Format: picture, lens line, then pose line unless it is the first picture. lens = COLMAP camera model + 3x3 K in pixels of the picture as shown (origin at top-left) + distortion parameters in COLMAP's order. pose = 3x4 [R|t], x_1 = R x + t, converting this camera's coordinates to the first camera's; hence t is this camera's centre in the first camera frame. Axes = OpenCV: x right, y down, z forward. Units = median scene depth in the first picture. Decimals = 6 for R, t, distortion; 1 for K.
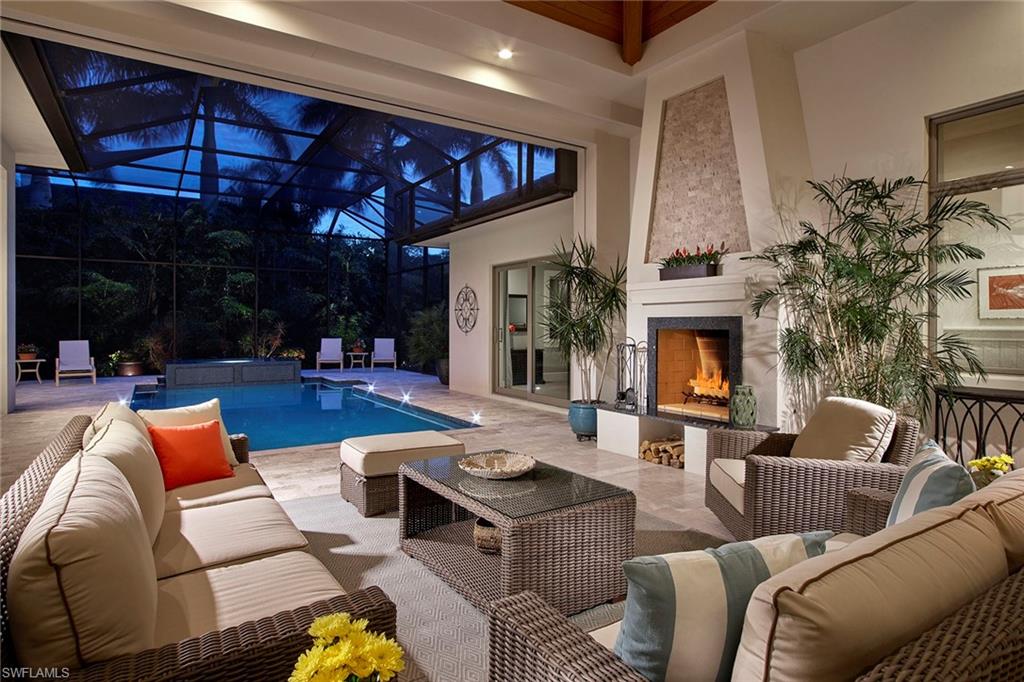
lens RADIAL K [[559.6, 0, 512.6], [0, 559.6, 328.0], [0, 0, 1]] dist [0.001024, 0.000152]
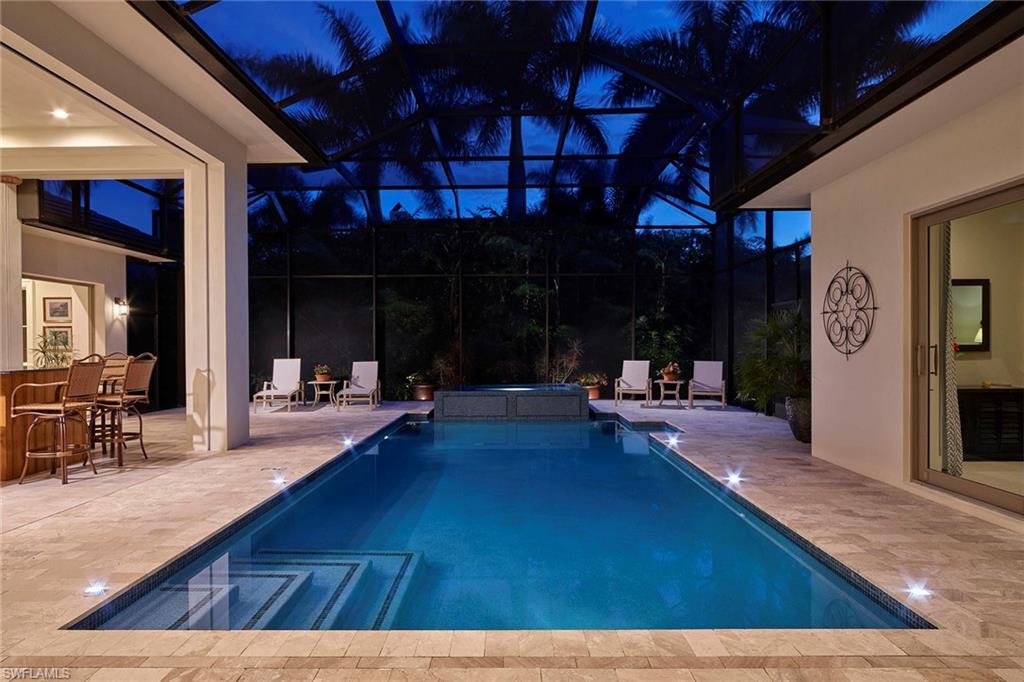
lens RADIAL K [[582.7, 0, 510.8], [0, 582.7, 348.3], [0, 0, 1]] dist [0.003331, 0.000029]
pose [[0.836235, -0.003645, -0.548359, -0.031302], [0.004860, 0.999988, 0.000765, 0.000401], [0.548350, -0.003305, 0.836243, 0.245514]]
